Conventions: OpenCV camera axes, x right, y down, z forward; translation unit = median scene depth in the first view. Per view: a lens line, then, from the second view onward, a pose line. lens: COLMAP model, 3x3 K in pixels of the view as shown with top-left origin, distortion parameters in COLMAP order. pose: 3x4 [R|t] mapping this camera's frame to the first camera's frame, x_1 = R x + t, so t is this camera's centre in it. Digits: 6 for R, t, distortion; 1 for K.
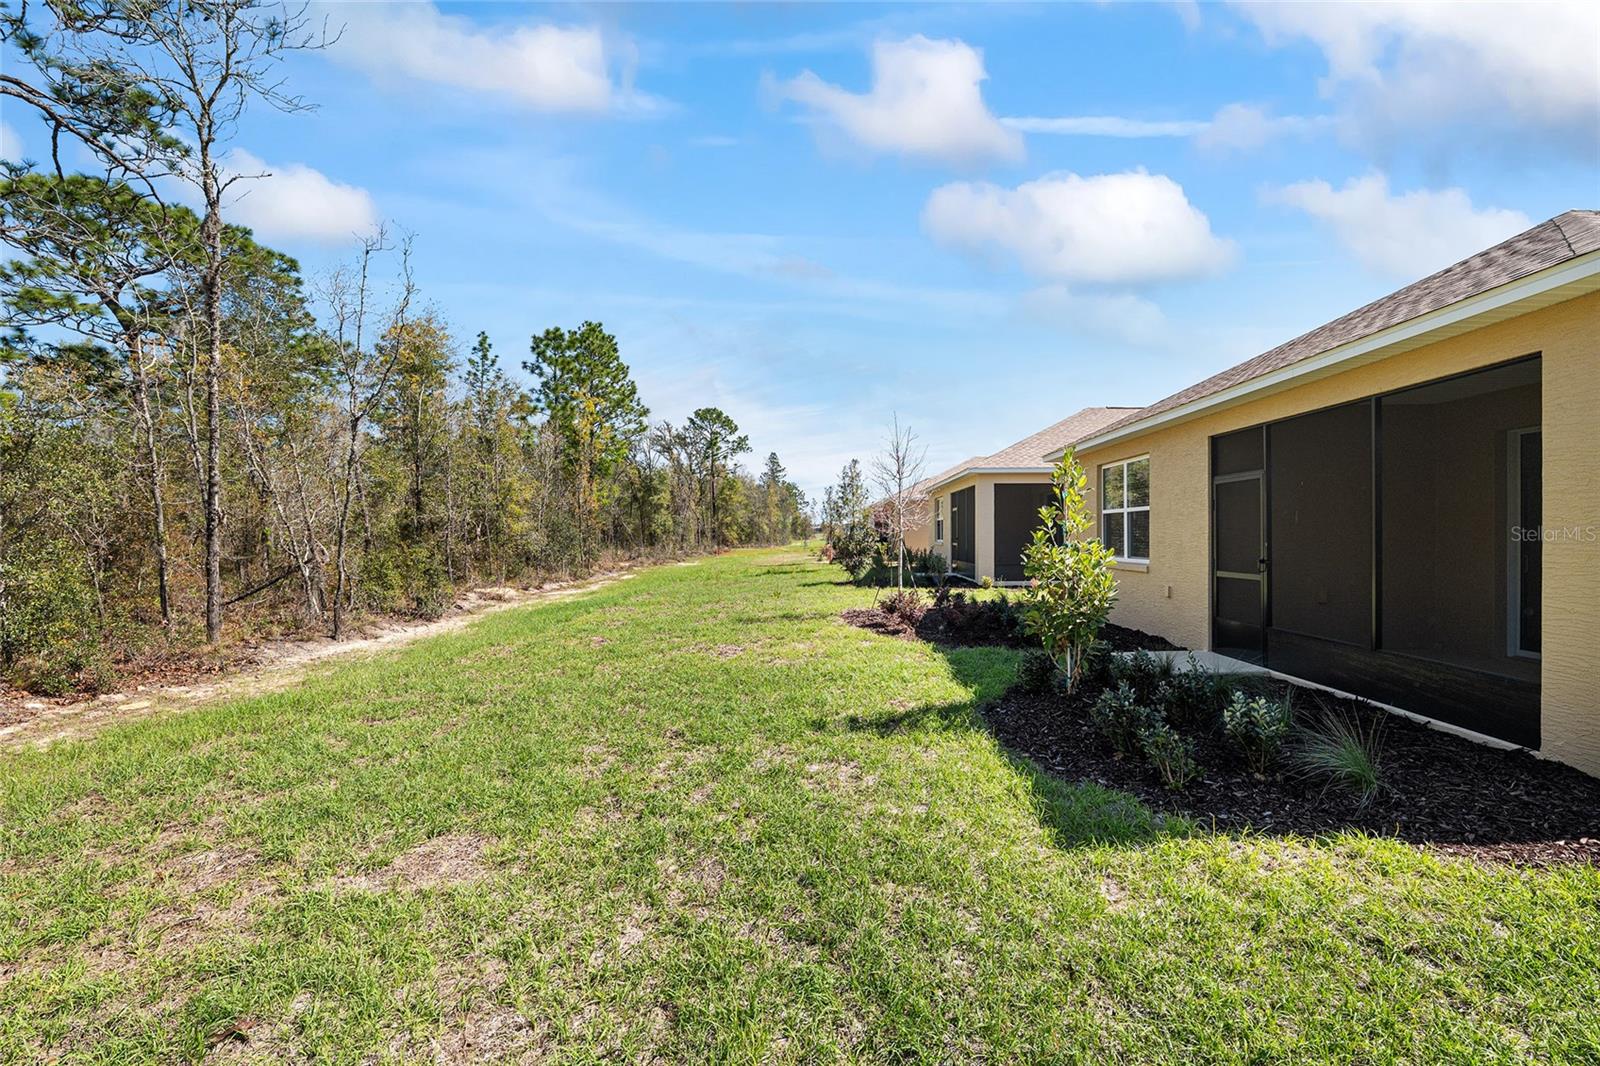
lens RADIAL K [[665.9, 0, 798.6], [0, 665.9, 535.9], [0, 0, 1]] dist [-0.010757, -0.000096]
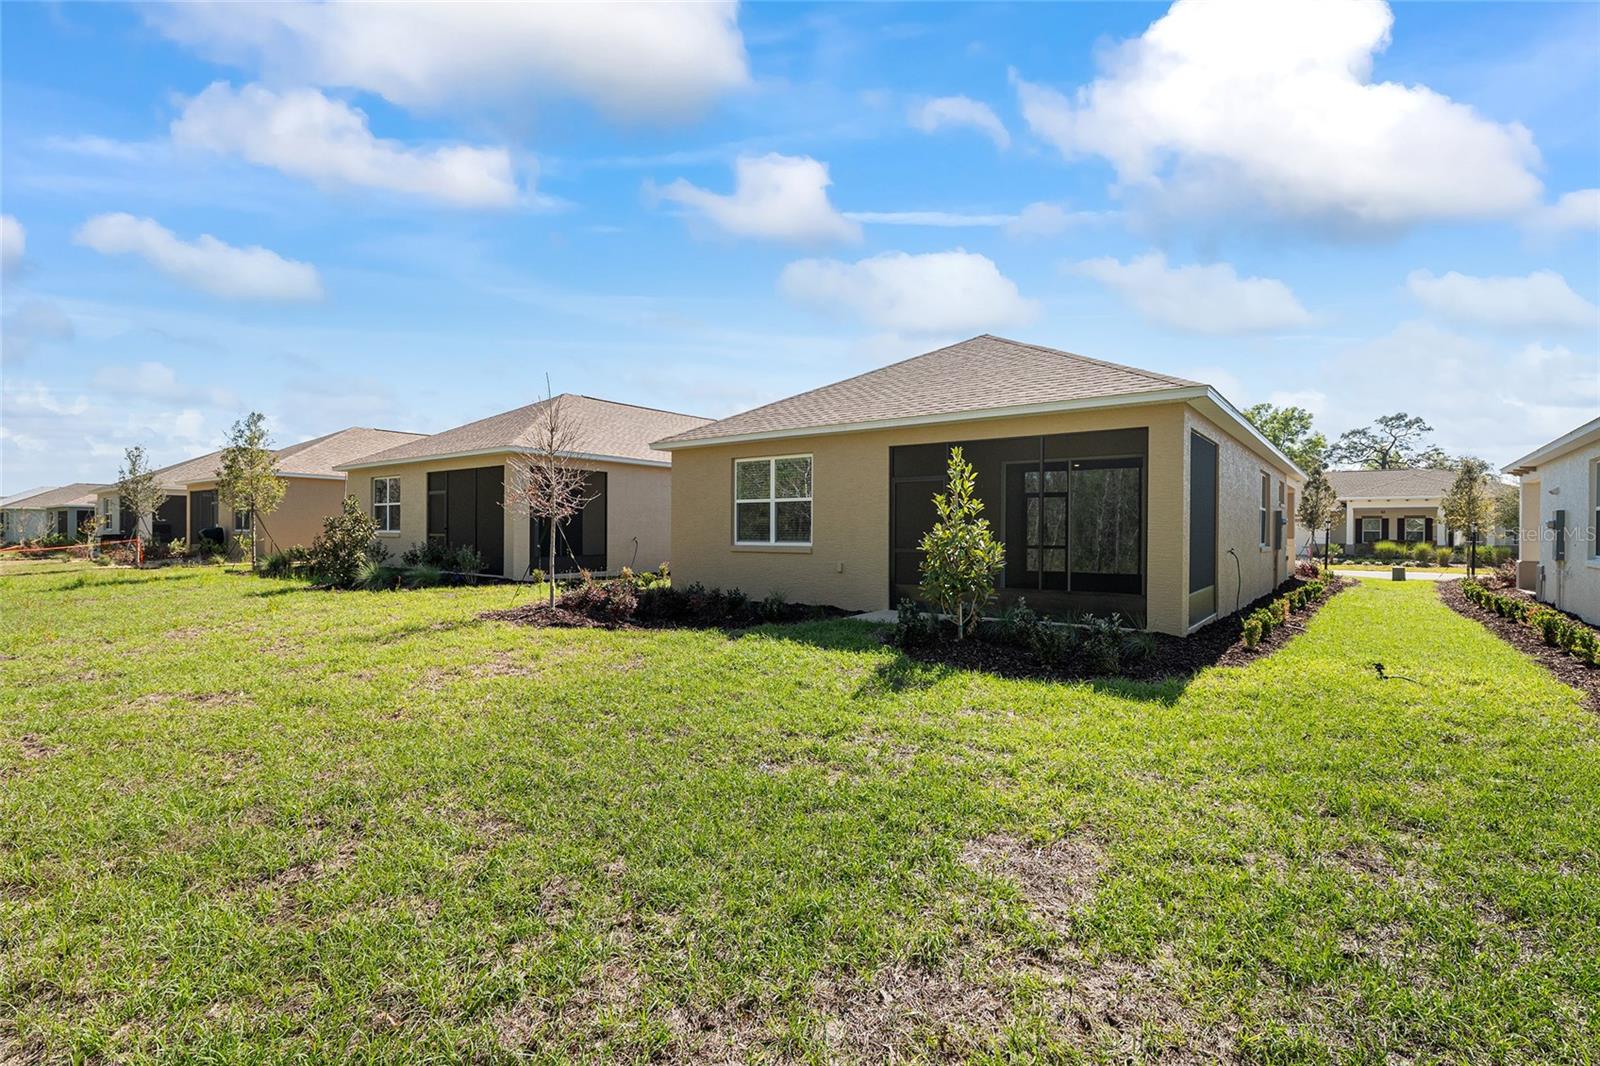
lens RADIAL K [[732.8, 0, 797.0], [0, 732.8, 537.9], [0, 0, 1]] dist [-0.000782, -0.000082]
pose [[0.579853, -0.003535, 0.814713, -0.509620], [-0.004021, 0.999966, 0.007200, 0.016570], [-0.814711, -0.007451, 0.579819, 0.233265]]
